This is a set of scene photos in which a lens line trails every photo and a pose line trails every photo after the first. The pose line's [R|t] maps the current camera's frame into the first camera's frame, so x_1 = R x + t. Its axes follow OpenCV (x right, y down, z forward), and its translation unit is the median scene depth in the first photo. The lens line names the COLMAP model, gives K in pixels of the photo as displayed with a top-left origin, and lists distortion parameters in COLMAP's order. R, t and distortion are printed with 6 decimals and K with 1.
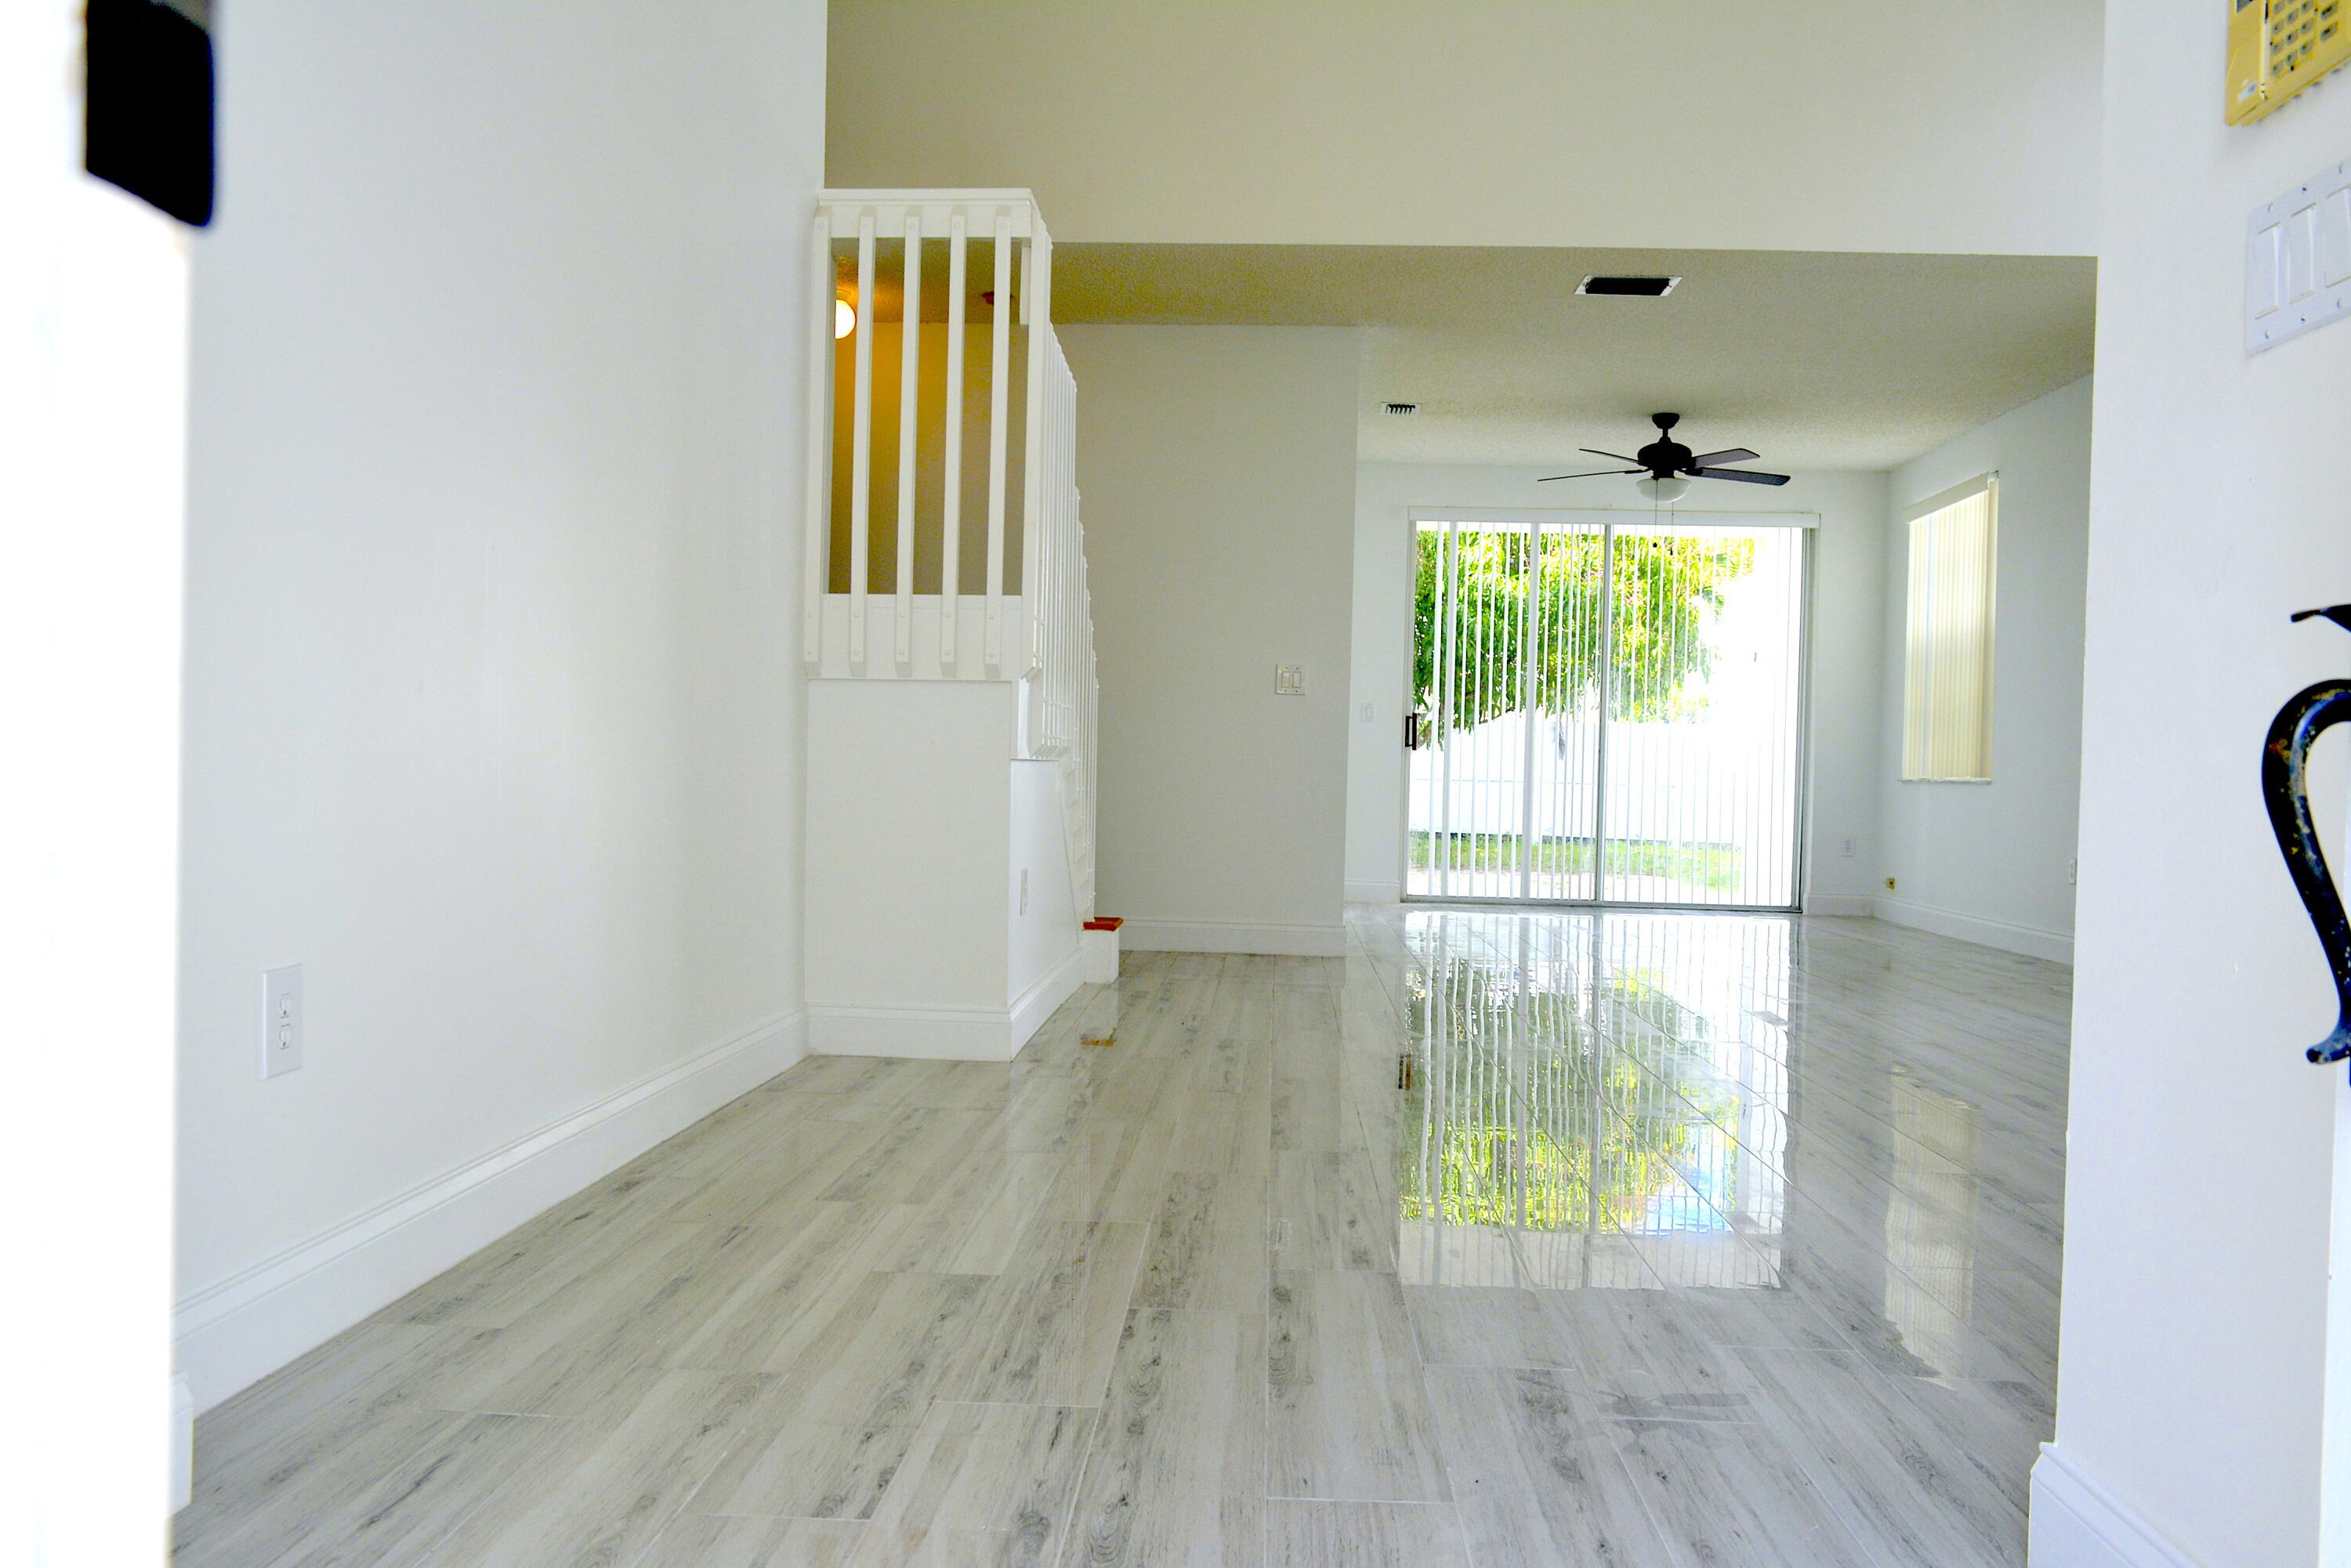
lens RADIAL K [[1842.7, 0, 1185.1], [0, 1842.7, 788.2], [0, 0, 1]] dist [-0.018823, 0.010302]
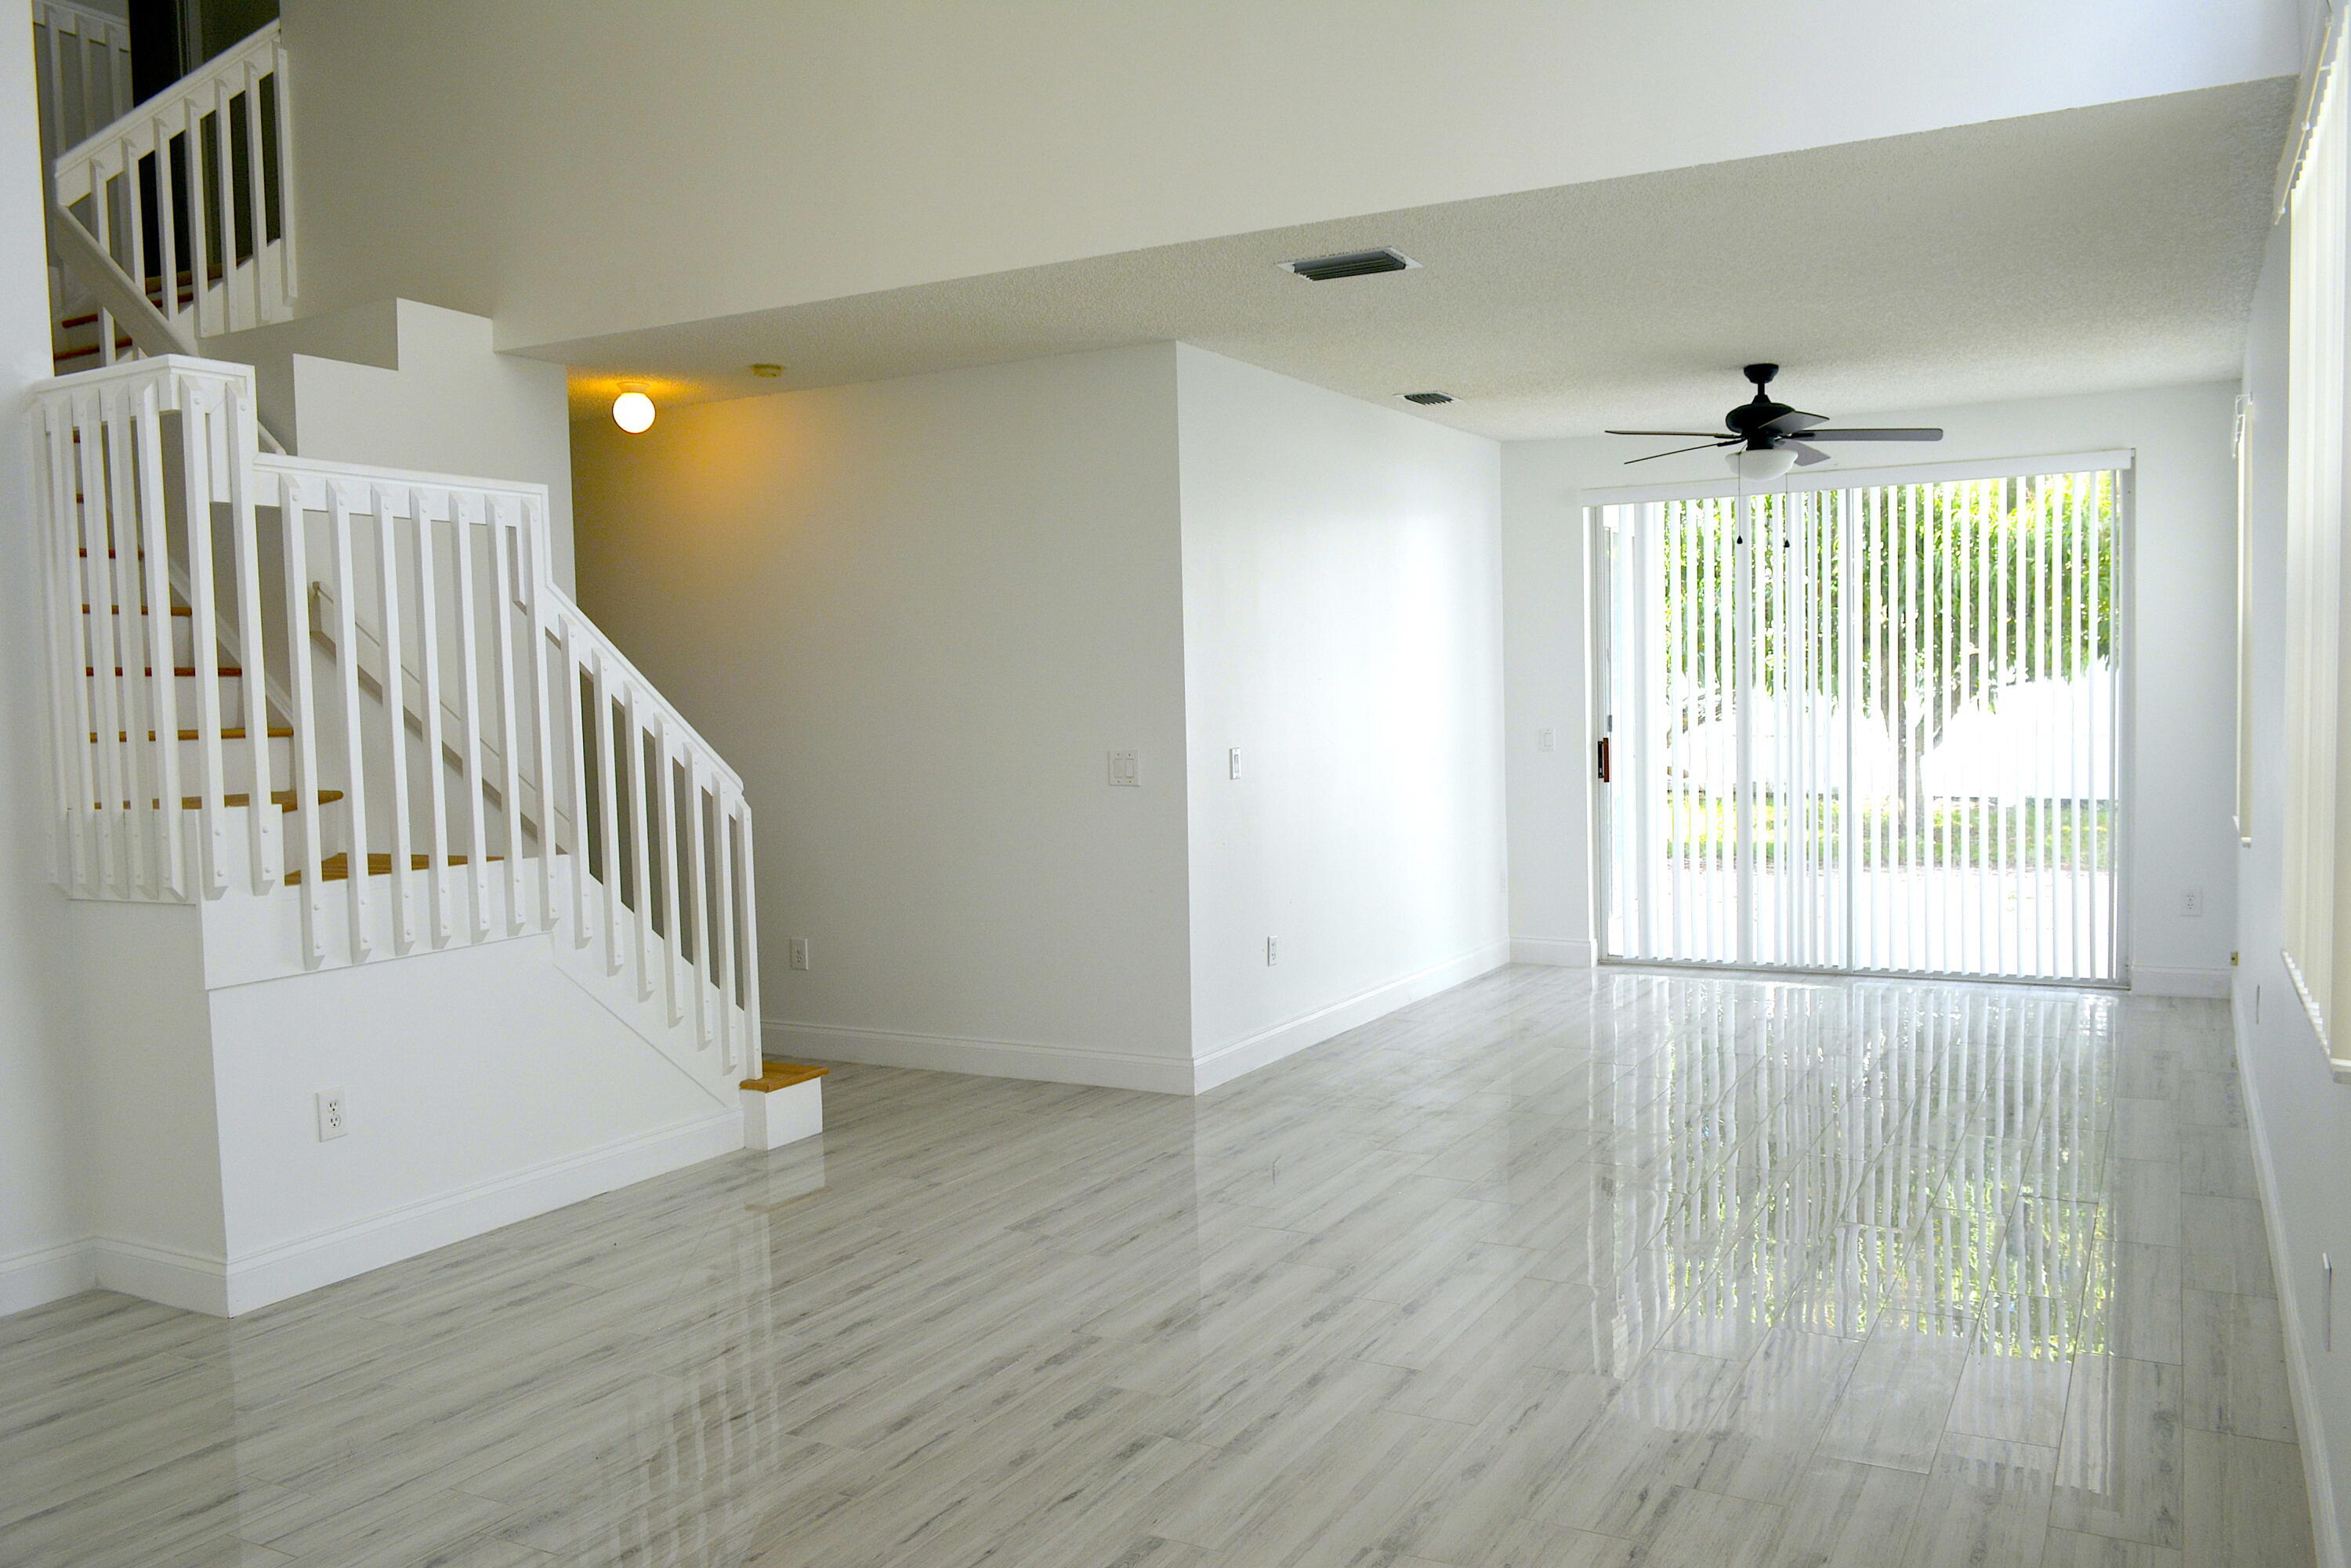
lens RADIAL K [[1842.7, 0, 1173.2], [0, 1842.7, 788.5], [0, 0, 1]] dist [-0.018823, 0.010302]
pose [[0.898184, -0.023113, -0.439011, 0.372683], [0.041240, 0.998643, 0.031797, -0.062083], [0.437680, -0.046665, 0.897919, 0.200866]]
